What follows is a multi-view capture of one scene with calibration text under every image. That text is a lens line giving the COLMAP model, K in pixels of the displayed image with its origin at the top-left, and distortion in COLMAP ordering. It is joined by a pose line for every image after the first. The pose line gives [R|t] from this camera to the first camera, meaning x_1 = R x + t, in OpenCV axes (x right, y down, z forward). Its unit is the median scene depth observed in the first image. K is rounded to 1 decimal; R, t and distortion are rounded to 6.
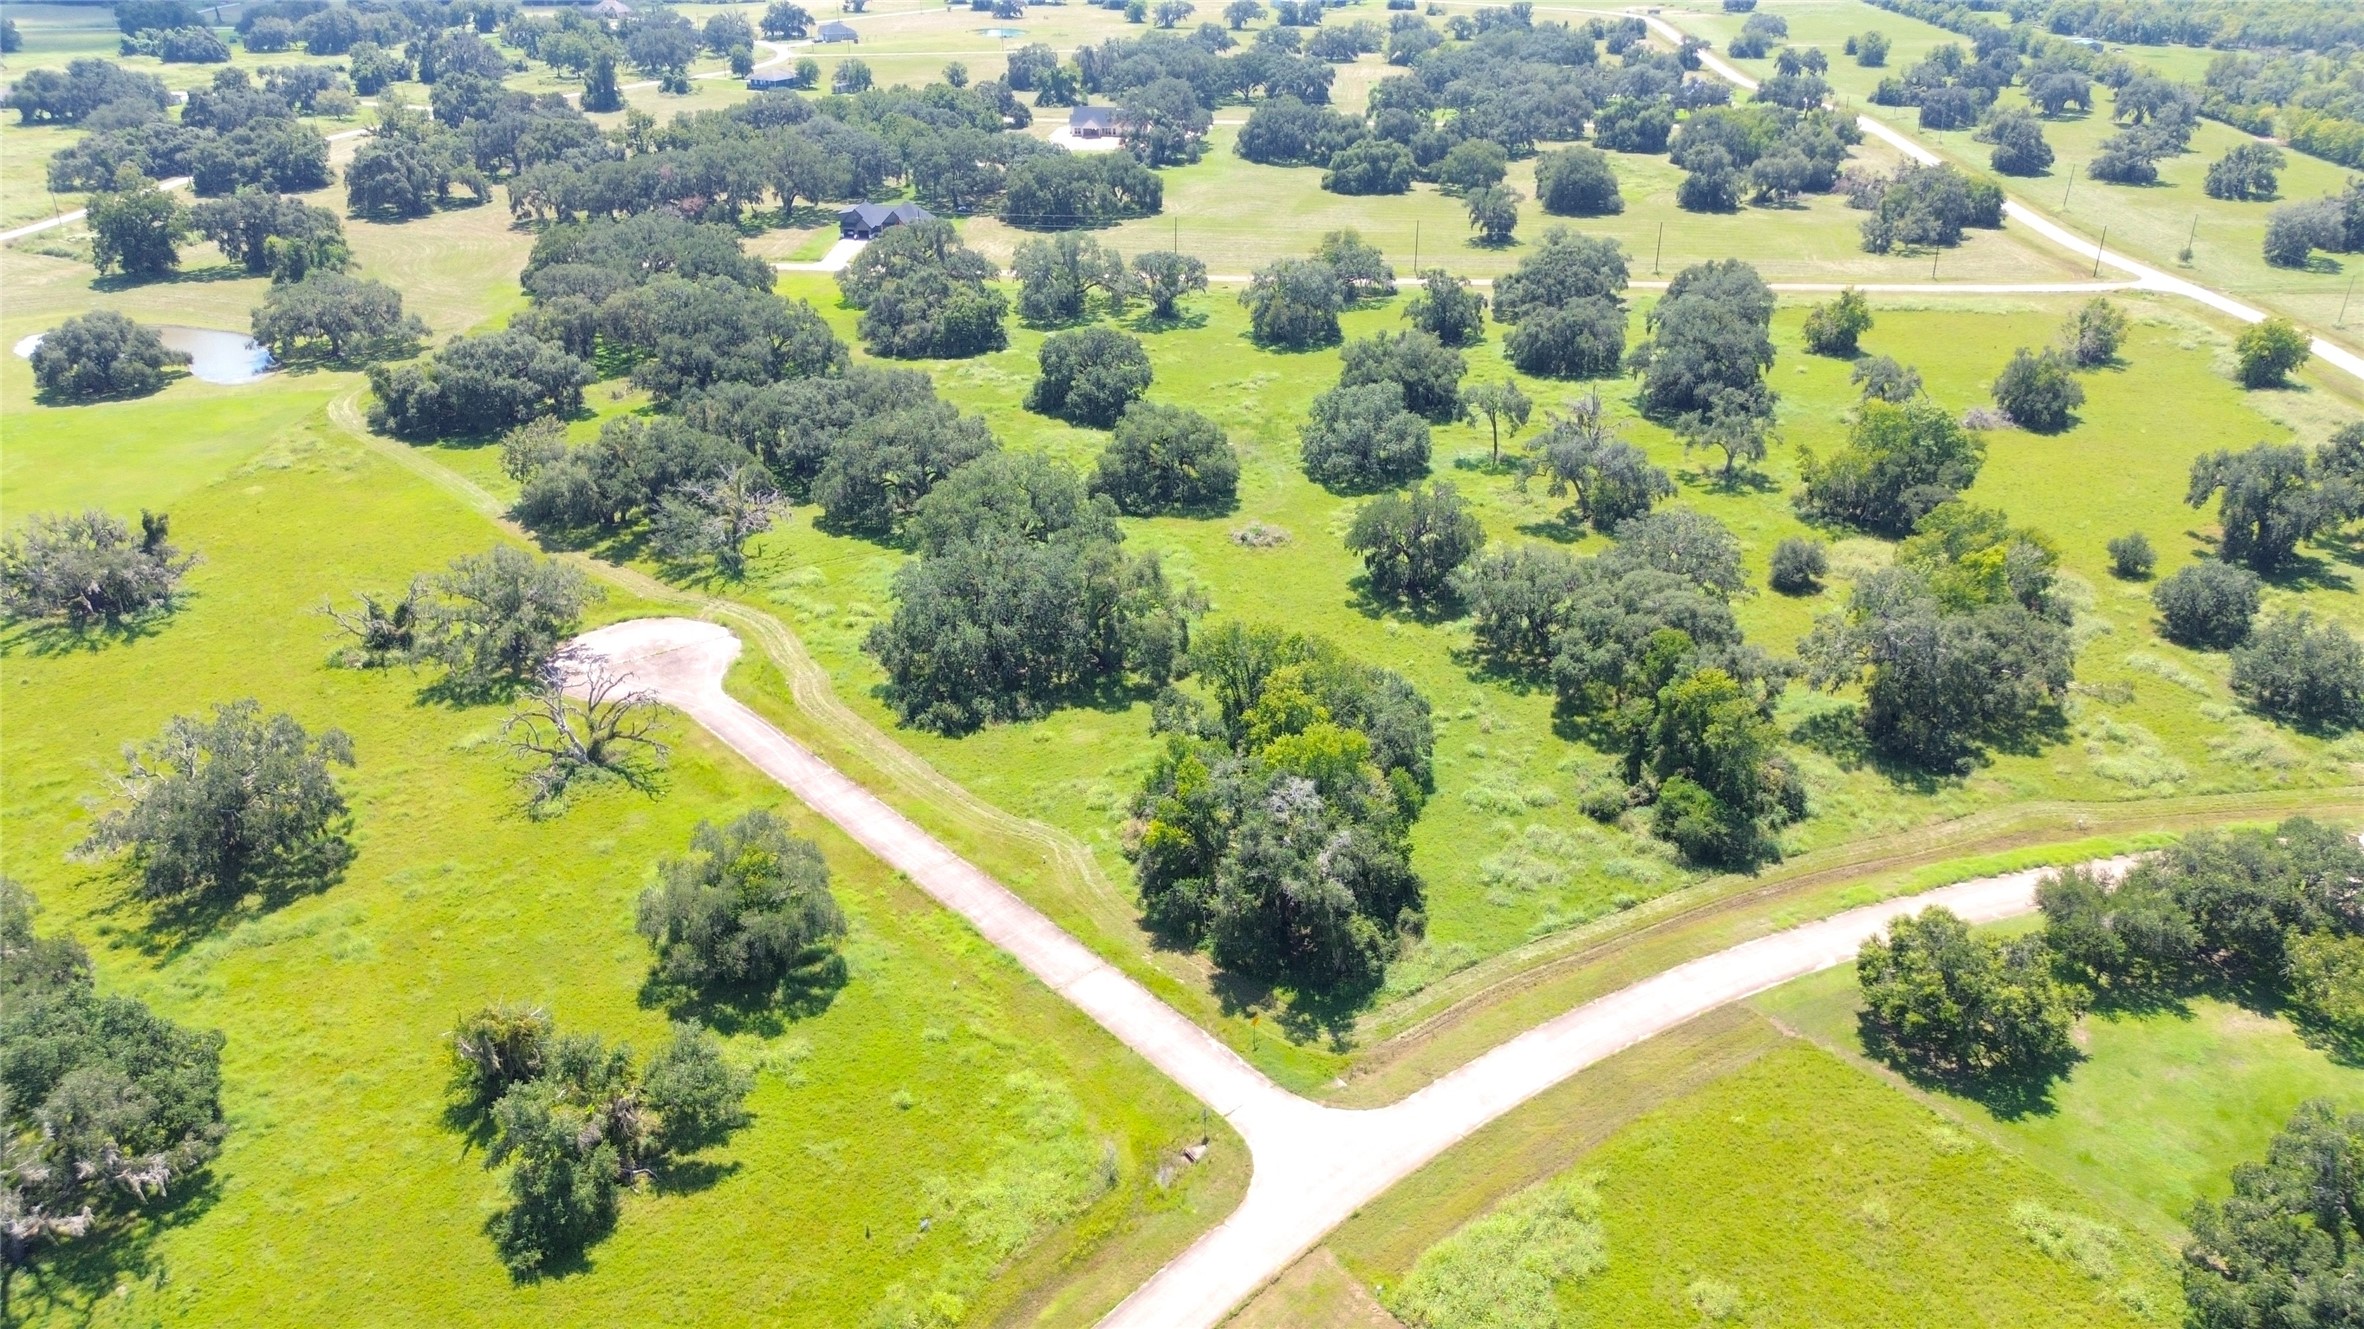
lens RADIAL K [[1715.0, 0, 1191.2], [0, 1715.0, 667.5], [0, 0, 1]] dist [0.062511, -0.064746]
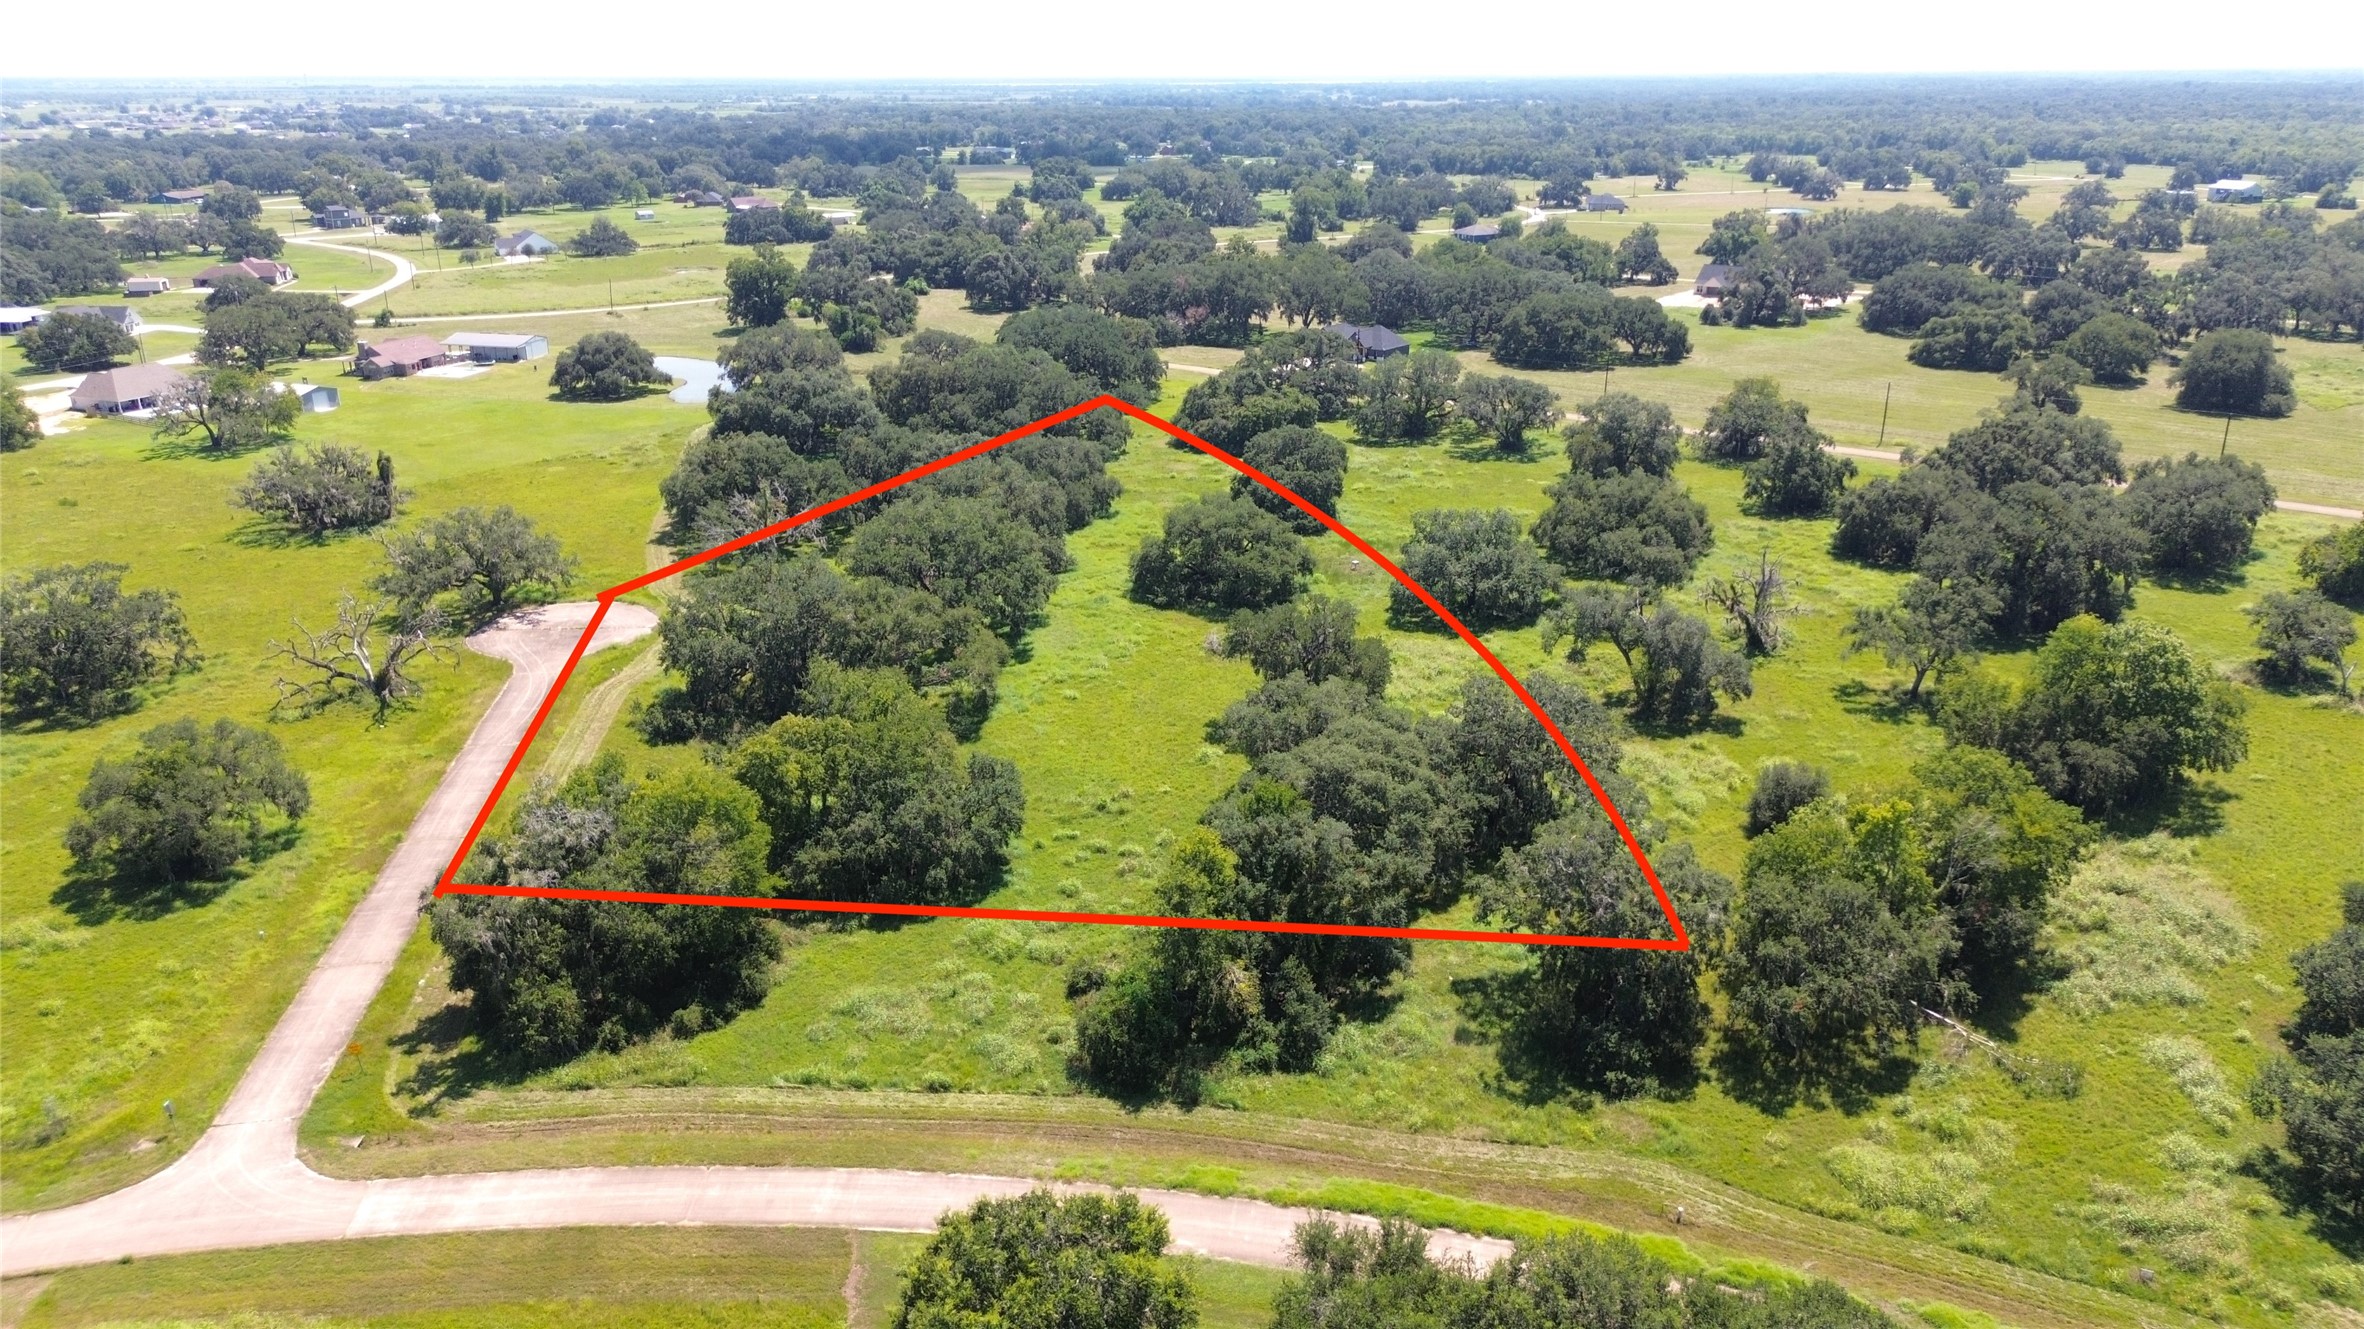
lens RADIAL K [[1715.0, 0, 1177.6], [0, 1715.0, 665.1], [0, 0, 1]] dist [0.062511, -0.064746]
pose [[0.840303, 0.180237, -0.511278, 0.343015], [-0.236547, 0.970500, -0.046649, -0.015338], [0.487787, 0.160141, 0.858148, 0.186567]]
